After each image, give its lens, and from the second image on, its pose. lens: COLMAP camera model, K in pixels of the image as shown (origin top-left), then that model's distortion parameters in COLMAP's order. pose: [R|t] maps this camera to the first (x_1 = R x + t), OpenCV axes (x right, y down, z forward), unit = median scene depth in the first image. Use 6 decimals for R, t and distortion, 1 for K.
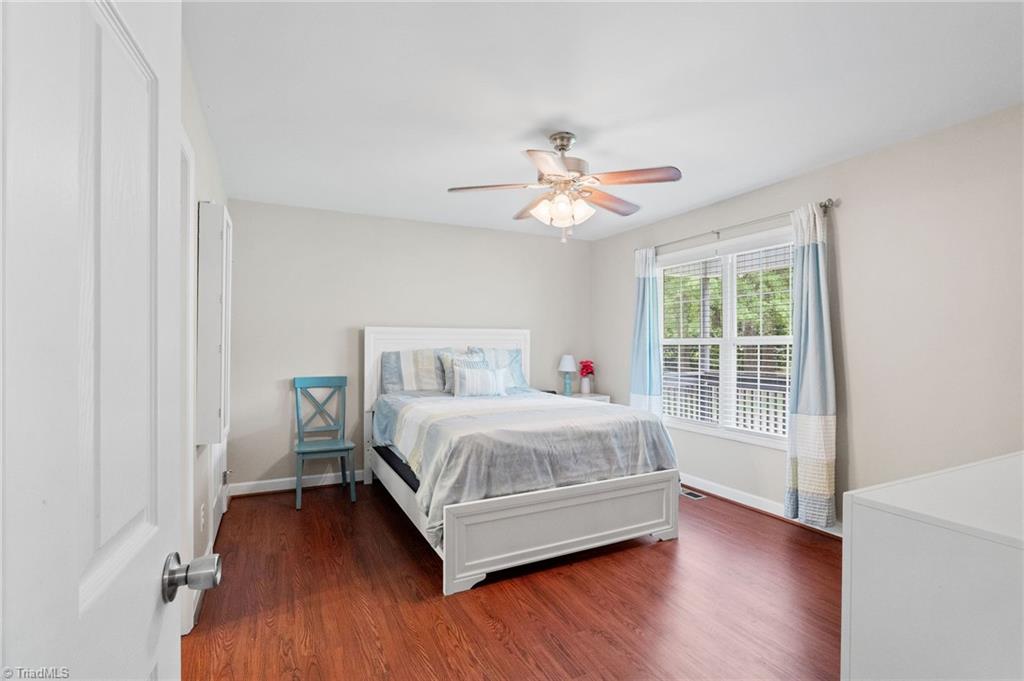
lens RADIAL K [[474.9, 0, 509.8], [0, 474.9, 341.1], [0, 0, 1]] dist [-0.003983, -0.001470]
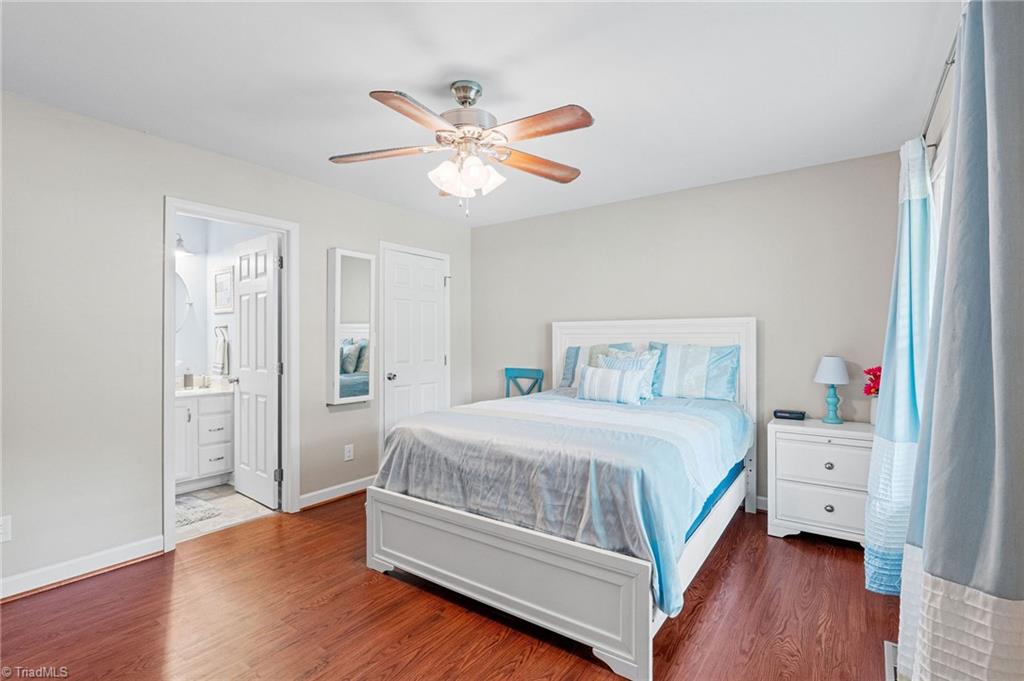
lens RADIAL K [[474.9, 0, 509.1], [0, 474.9, 345.2], [0, 0, 1]] dist [-0.003983, -0.001470]
pose [[0.467393, 0.009170, -0.884002, 0.825950], [0.006586, 0.999882, 0.013855, 0.007566], [0.884025, -0.012298, 0.467277, 0.653891]]
